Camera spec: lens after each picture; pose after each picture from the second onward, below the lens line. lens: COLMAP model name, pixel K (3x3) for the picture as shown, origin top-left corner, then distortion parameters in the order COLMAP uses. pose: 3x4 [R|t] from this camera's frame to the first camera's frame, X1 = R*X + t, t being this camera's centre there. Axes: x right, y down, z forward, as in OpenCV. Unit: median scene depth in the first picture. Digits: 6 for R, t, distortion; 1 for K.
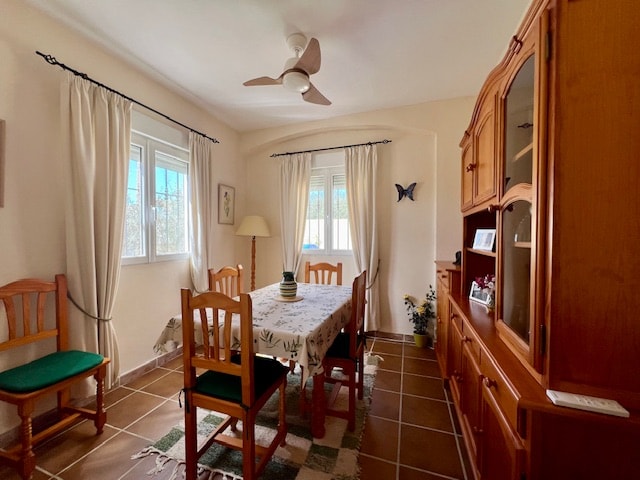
lens RADIAL K [[257.9, 0, 319.2], [0, 257.9, 240.8], [0, 0, 1]] dist [-0.003075, -0.000530]
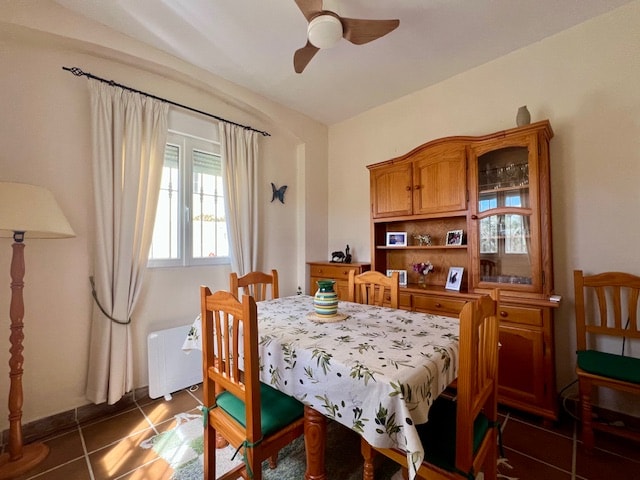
lens RADIAL K [[280.0, 0, 316.1], [0, 280.0, 243.0], [0, 0, 1]] dist [0.004612, 0.000387]
pose [[0.420561, 0.005672, 0.907247, -0.534330], [0.024304, 0.999551, -0.017515, 0.016224], [-0.906939, 0.029416, 0.420234, 0.431181]]
